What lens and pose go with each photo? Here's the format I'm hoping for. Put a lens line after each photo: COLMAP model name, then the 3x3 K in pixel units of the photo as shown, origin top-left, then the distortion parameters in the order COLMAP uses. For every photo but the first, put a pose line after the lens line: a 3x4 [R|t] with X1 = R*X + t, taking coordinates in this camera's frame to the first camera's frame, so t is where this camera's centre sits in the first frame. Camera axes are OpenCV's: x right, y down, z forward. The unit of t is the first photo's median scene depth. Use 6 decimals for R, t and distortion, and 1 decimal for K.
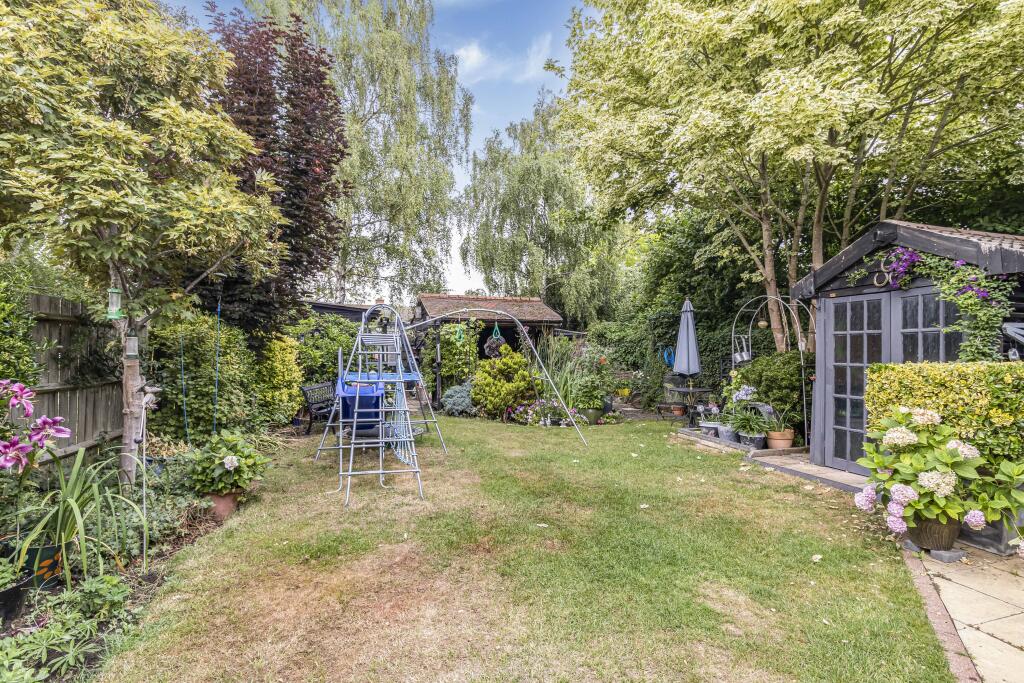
lens RADIAL K [[488.4, 0, 515.0], [0, 488.4, 342.7], [0, 0, 1]] dist [0.004789, 0.000514]
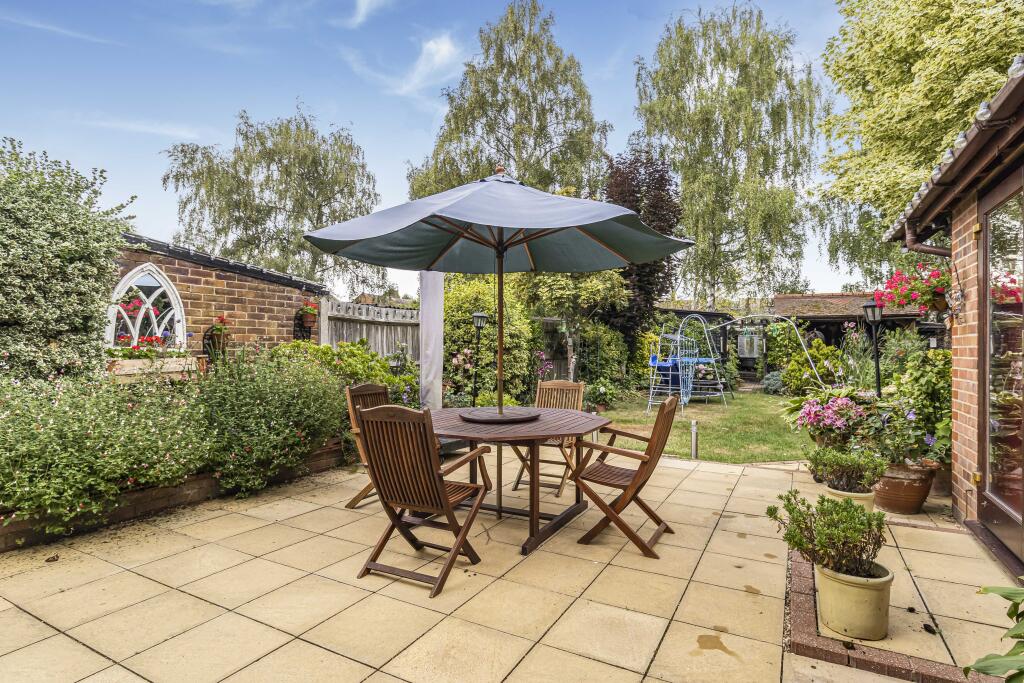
lens RADIAL K [[523.3, 0, 511.2], [0, 523.3, 343.7], [0, 0, 1]] dist [-0.002295, -0.000160]
pose [[0.688331, -0.001665, -0.725394, 0.587572], [0.010160, 0.999921, 0.007346, -0.002880], [0.725325, -0.012426, 0.688294, -0.656587]]
